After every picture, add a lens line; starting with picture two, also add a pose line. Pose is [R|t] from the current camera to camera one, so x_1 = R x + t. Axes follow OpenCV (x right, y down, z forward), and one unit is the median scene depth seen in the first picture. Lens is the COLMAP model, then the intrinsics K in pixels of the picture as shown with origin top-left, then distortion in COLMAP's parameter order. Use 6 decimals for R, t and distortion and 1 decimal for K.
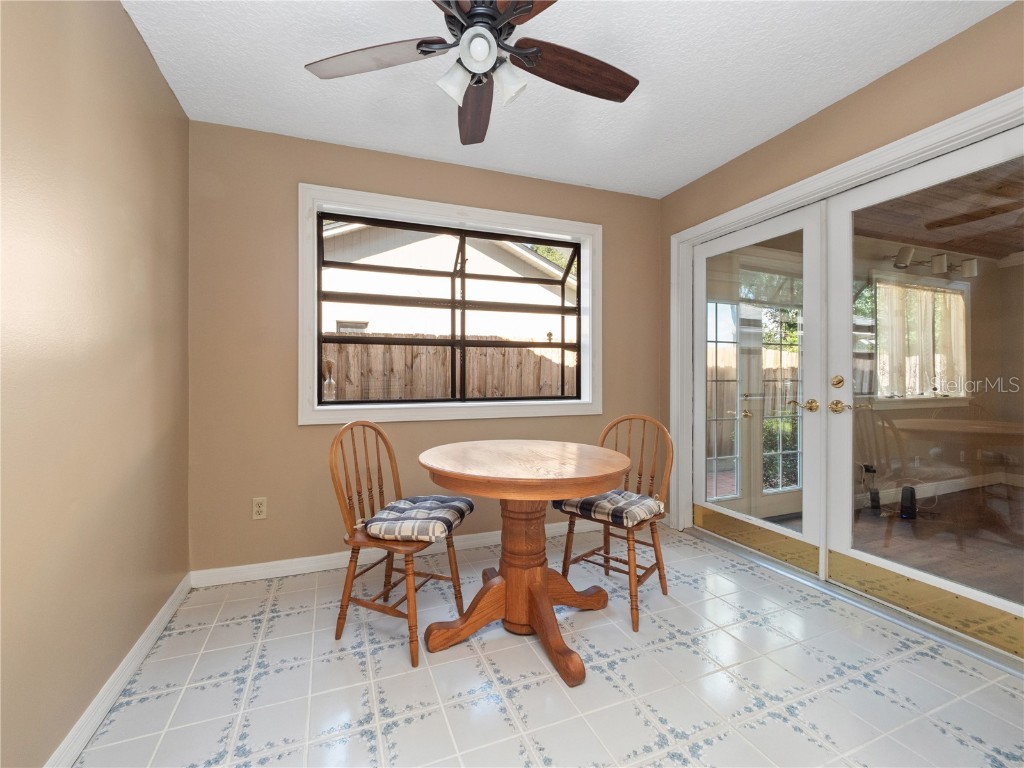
lens RADIAL K [[438.8, 0, 515.4], [0, 438.8, 378.6], [0, 0, 1]] dist [-0.003645, -0.000388]
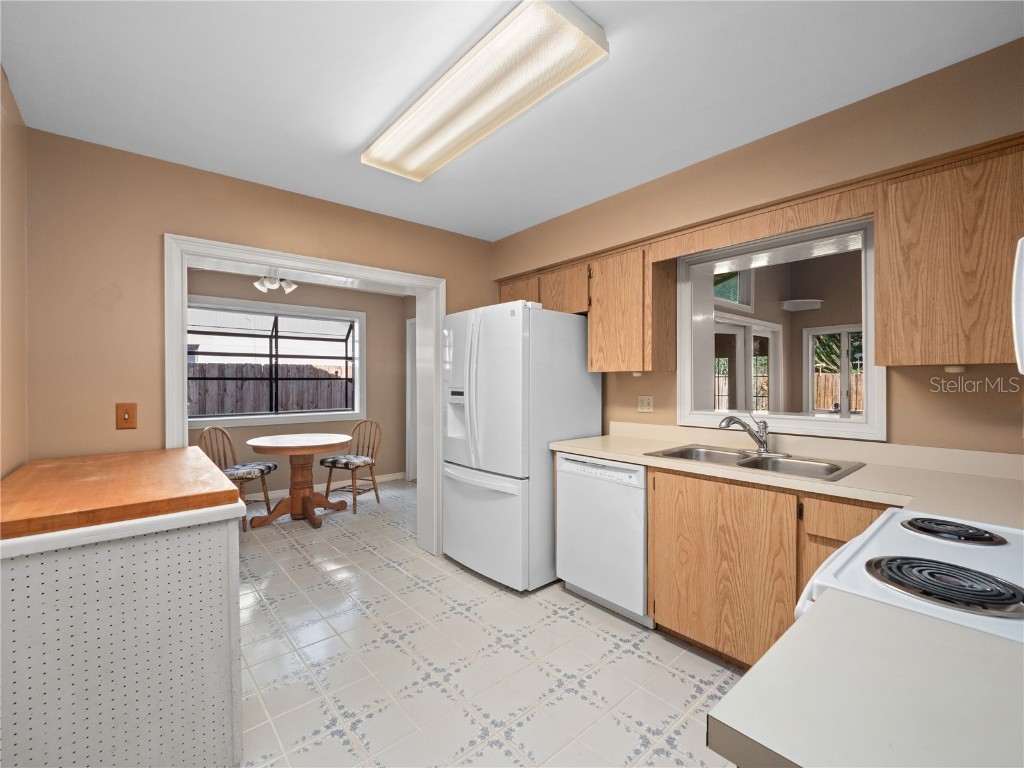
lens RADIAL K [[438.8, 0, 516.6], [0, 438.8, 382.1], [0, 0, 1]] dist [-0.003645, -0.000388]
pose [[0.945338, -0.000333, 0.326091, 0.254534], [-0.000119, 0.999999, 0.001366, -0.091418], [-0.326092, -0.001330, 0.945337, -1.127934]]
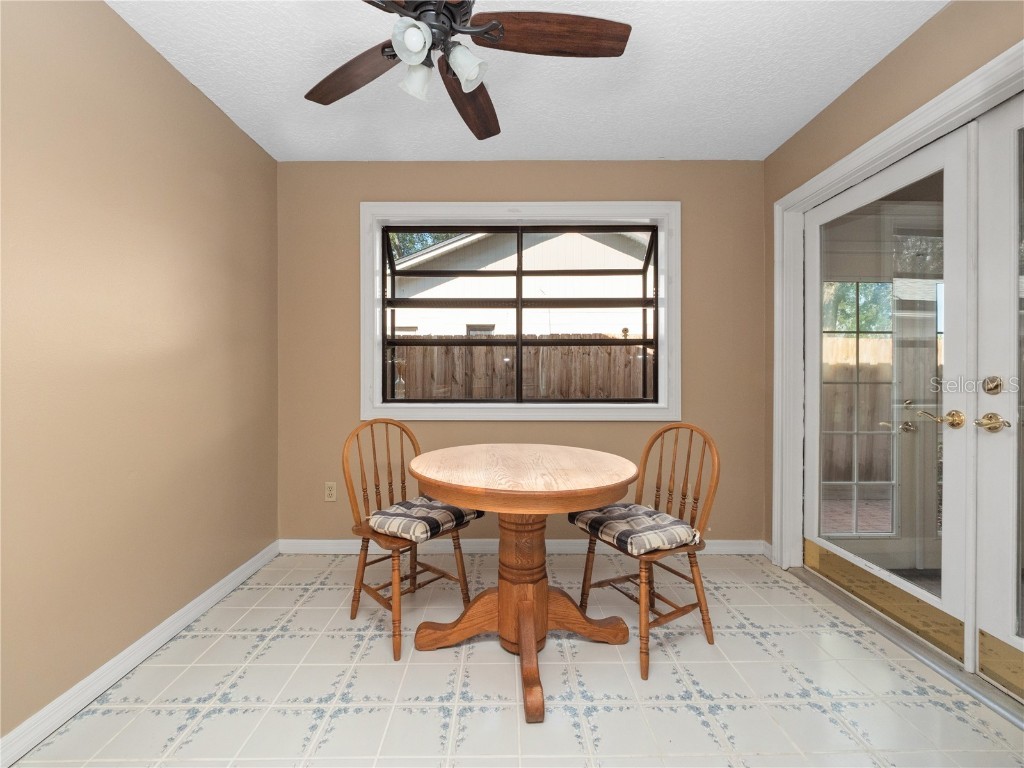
lens RADIAL K [[438.8, 0, 515.8], [0, 438.8, 381.4], [0, 0, 1]] dist [-0.003645, -0.000388]
pose [[0.934382, 0.005375, -0.356232, 0.263999], [-0.002423, 0.999959, 0.008732, -0.004070], [0.356265, -0.007296, 0.934357, 0.096865]]
